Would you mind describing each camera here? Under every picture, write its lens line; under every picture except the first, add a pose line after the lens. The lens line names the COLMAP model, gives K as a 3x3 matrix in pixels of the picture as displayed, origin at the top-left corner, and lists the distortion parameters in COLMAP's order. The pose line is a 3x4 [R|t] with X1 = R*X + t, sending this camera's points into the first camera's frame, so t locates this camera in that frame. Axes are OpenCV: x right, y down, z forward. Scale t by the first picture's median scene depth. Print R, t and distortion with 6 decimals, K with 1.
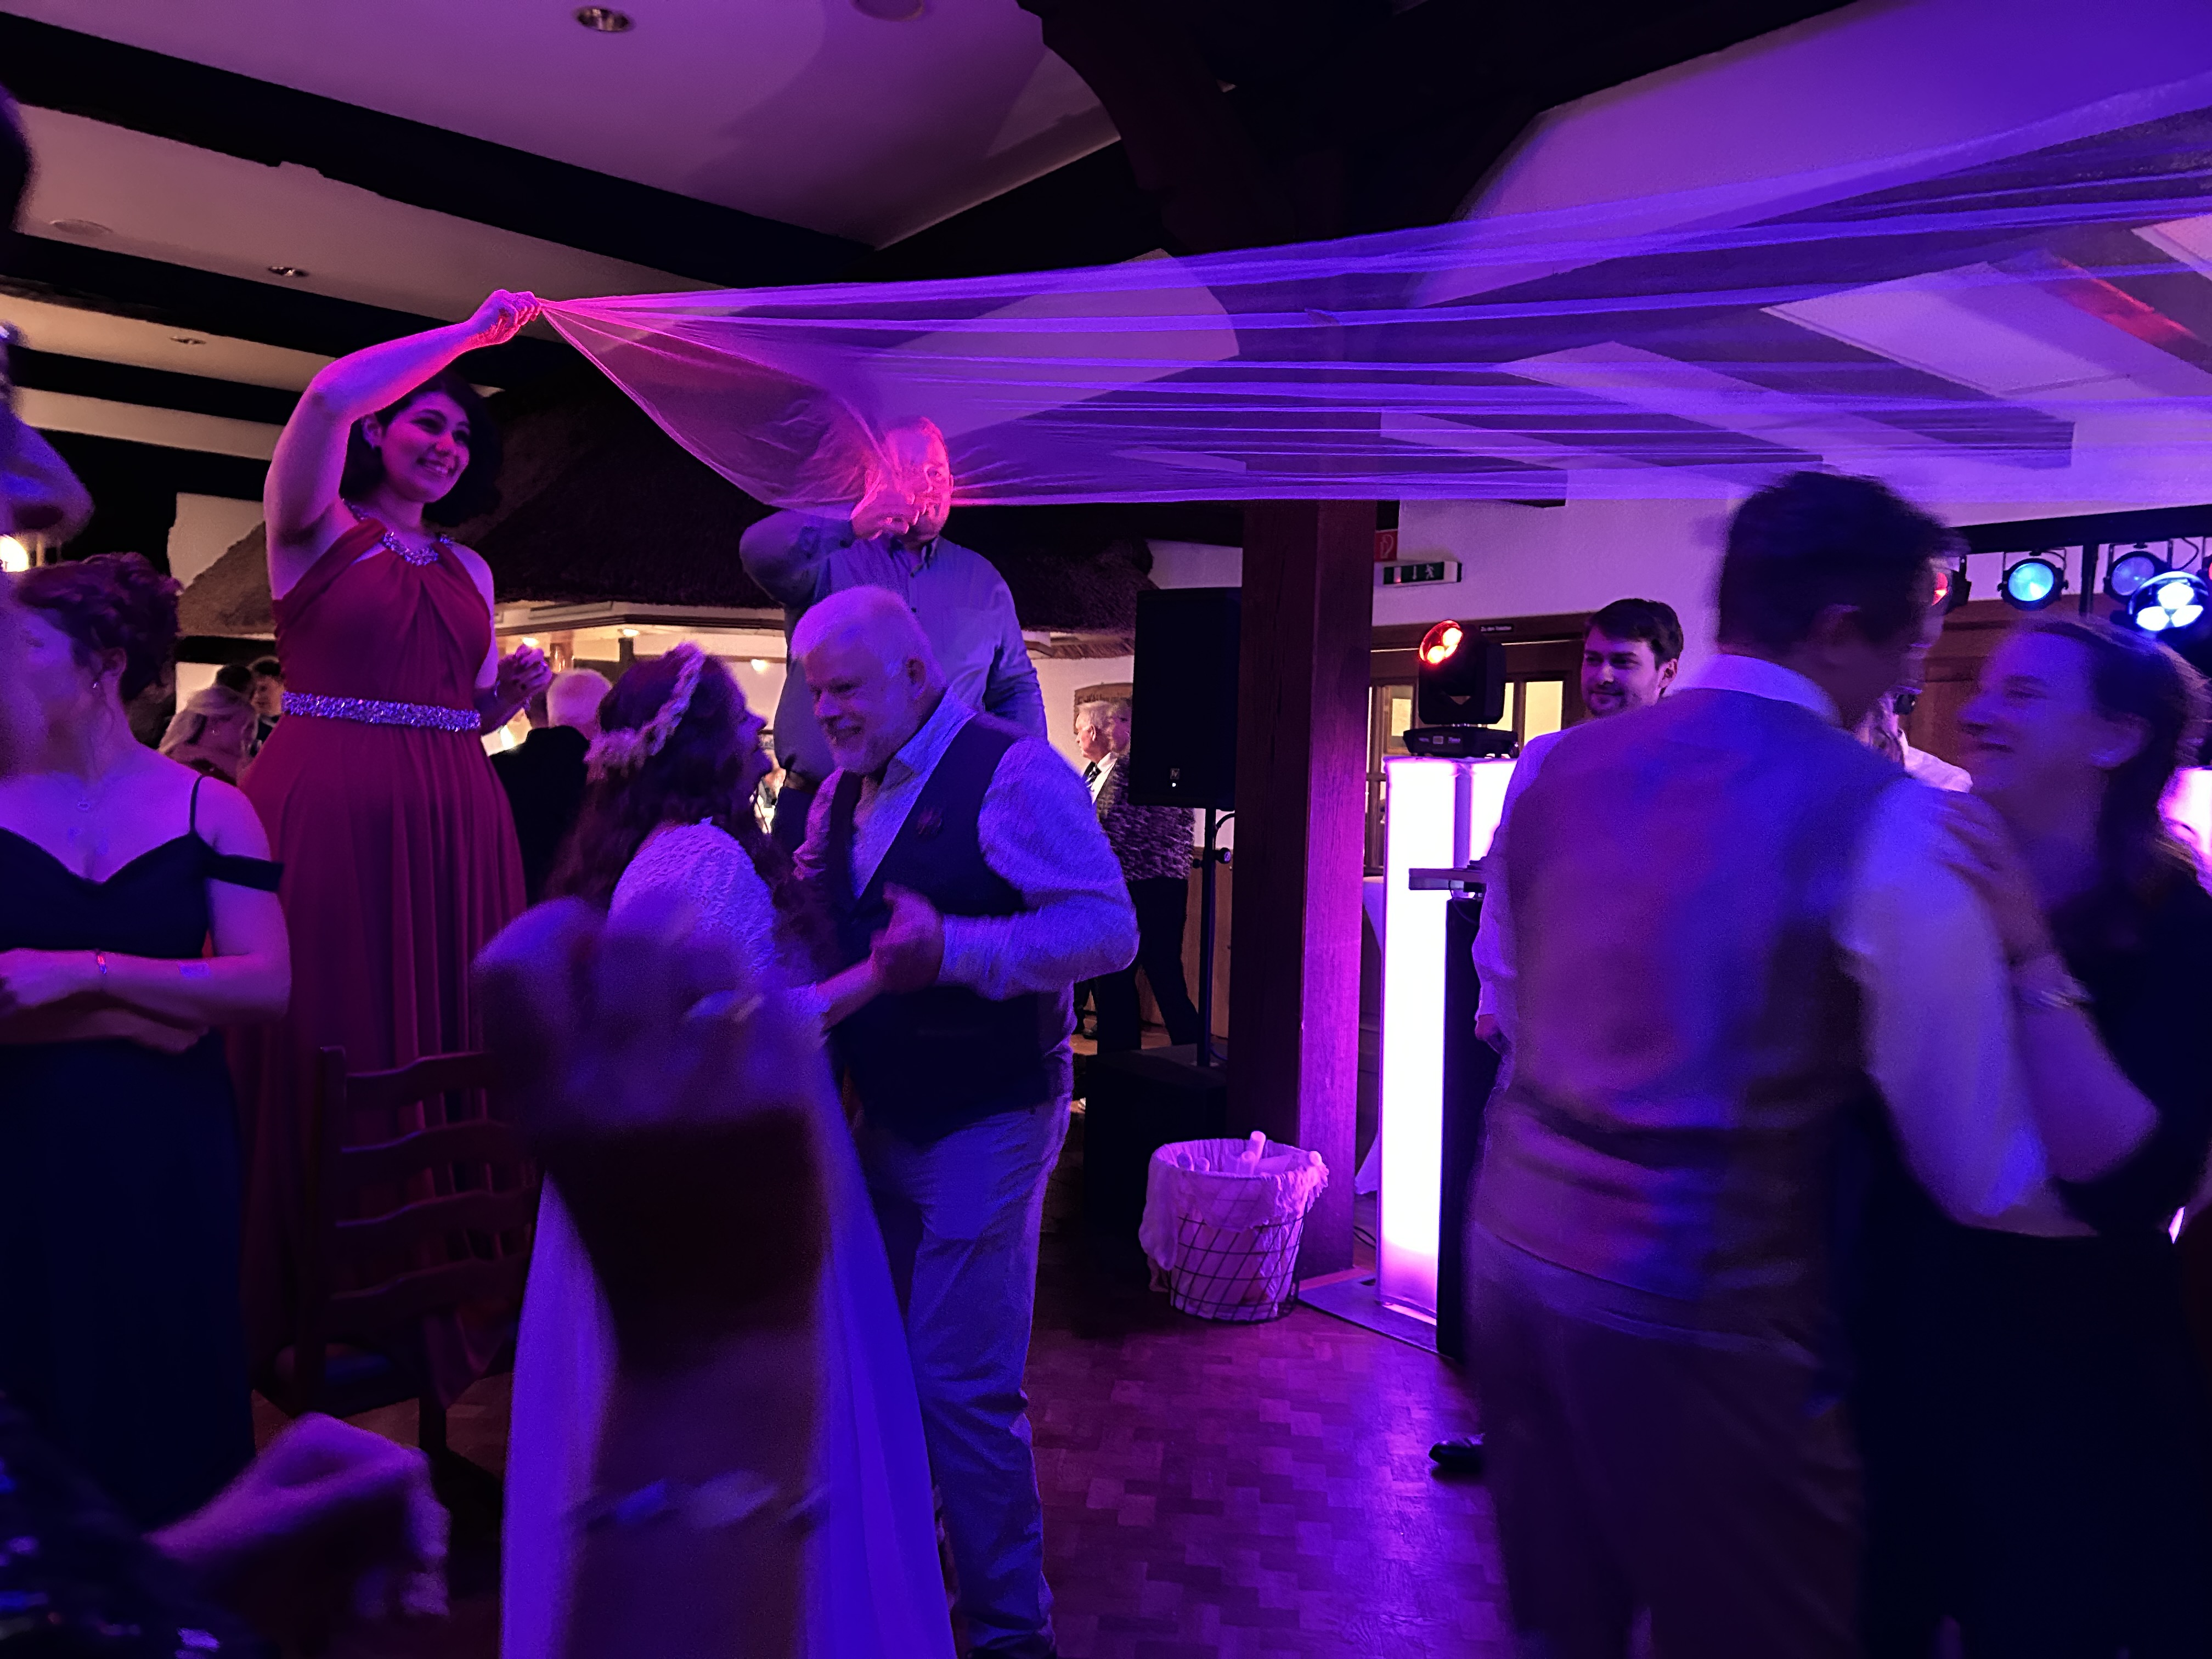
lens RADIAL K [[1660.6, 0, 1106.0], [0, 1660.6, 829.5], [0, 0, 1]] dist [0.006086, -0.007237]
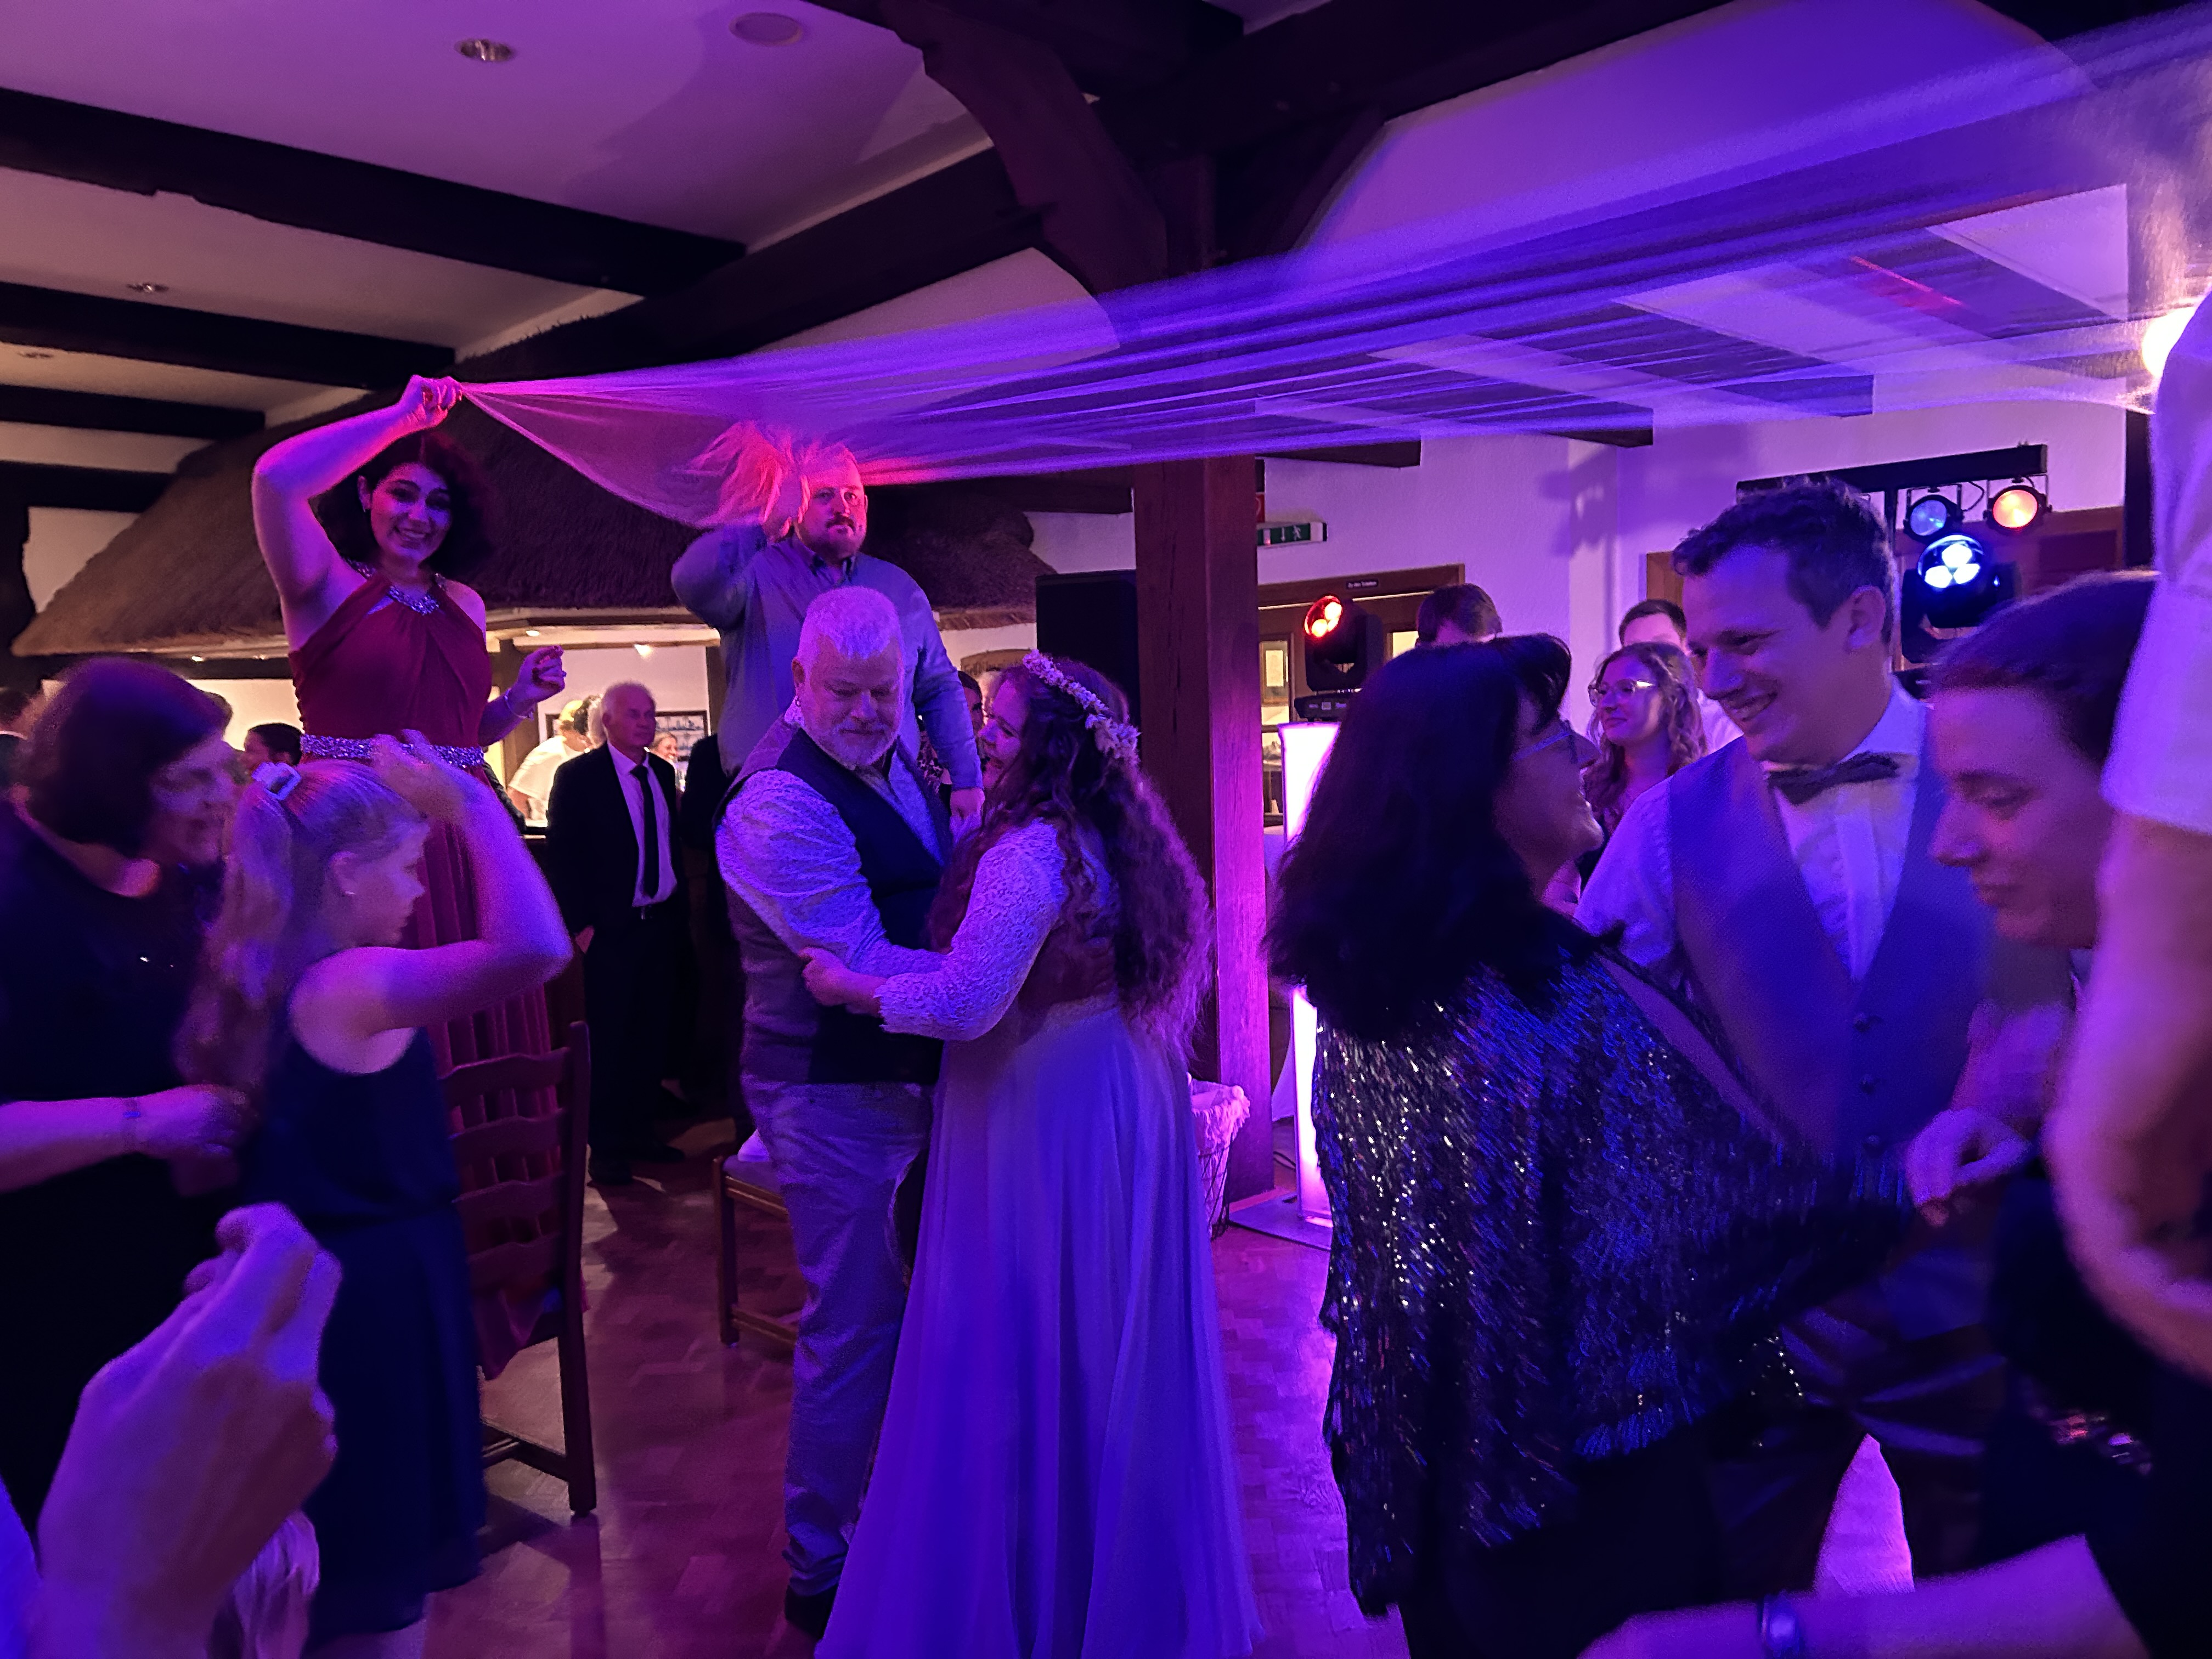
lens RADIAL K [[1665.8, 0, 1106.0], [0, 1665.8, 829.5], [0, 0, 1]] dist [0.016972, 0.000570]
pose [[0.994599, -0.065446, 0.080558, -0.036778], [0.062497, 0.997298, 0.038600, -0.022838], [-0.082866, -0.033357, 0.996002, -0.083050]]
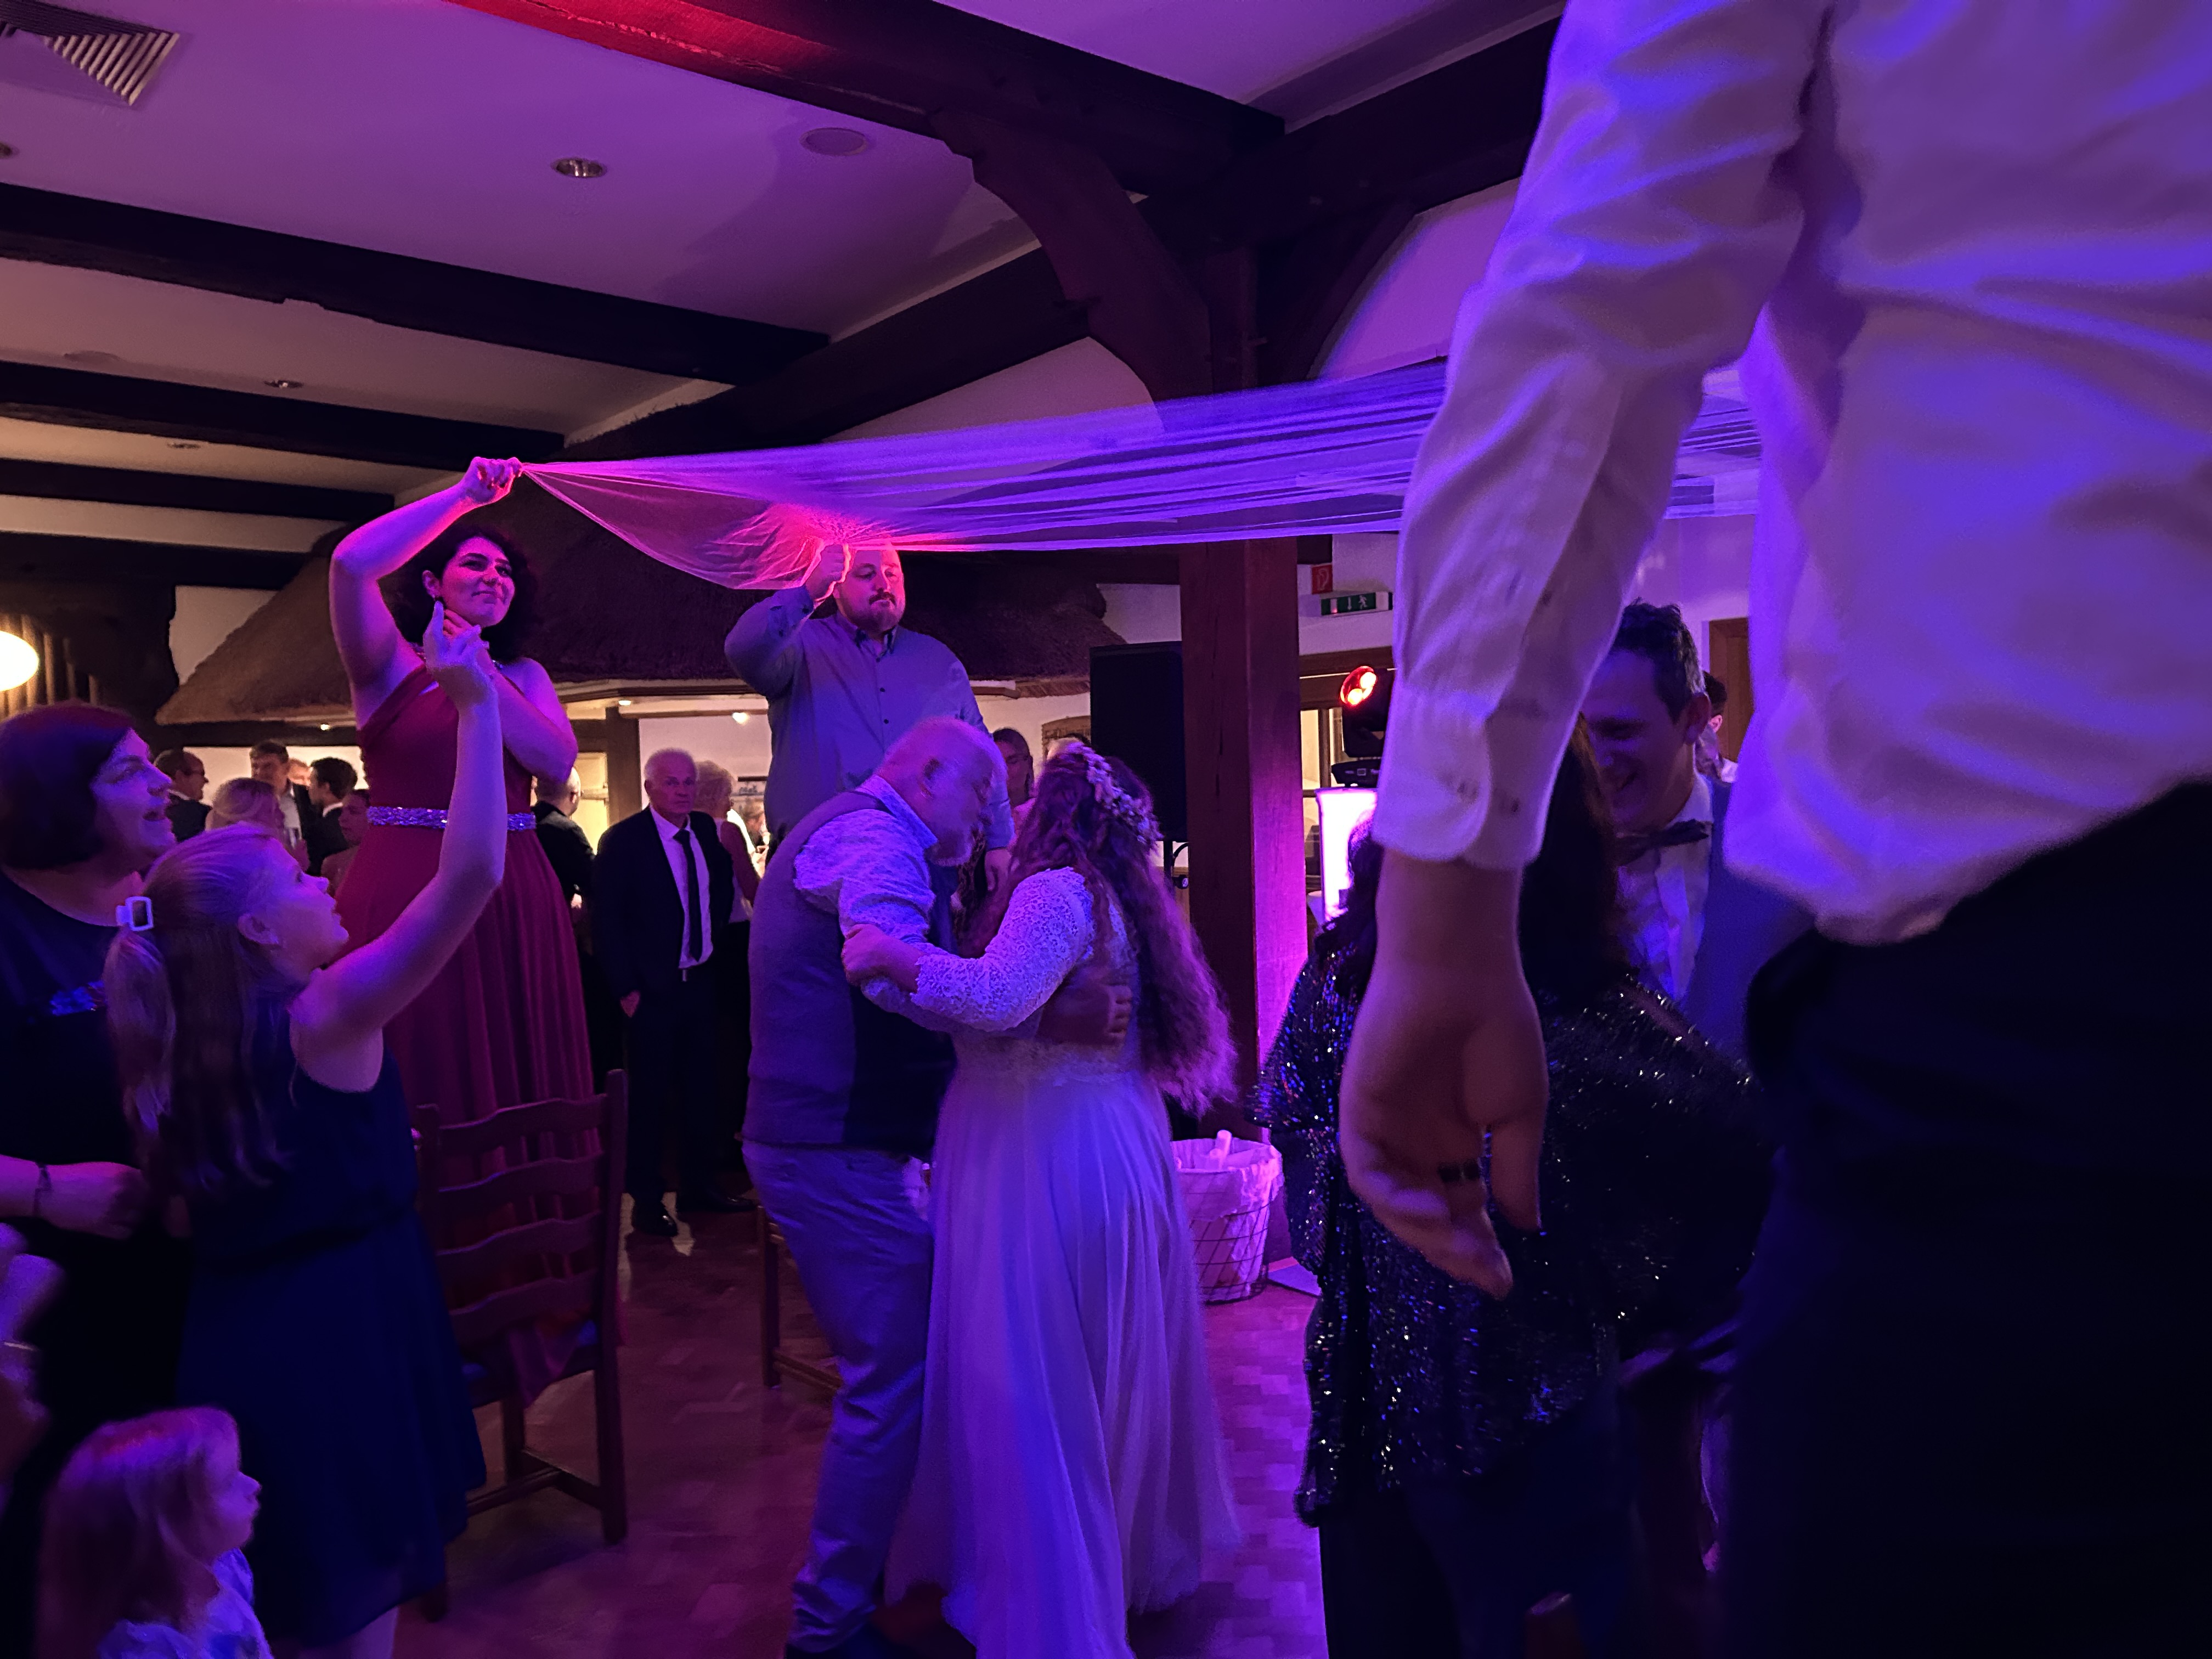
lens RADIAL K [[1669.8, 0, 1118.0], [0, 1669.8, 808.1], [0, 0, 1]] dist [0.005597, 0.001609]
pose [[0.998109, -0.058174, 0.019835, 0.010792], [0.058532, 0.998124, -0.017971, -0.017923], [-0.018752, 0.019098, 0.999642, -0.121178]]
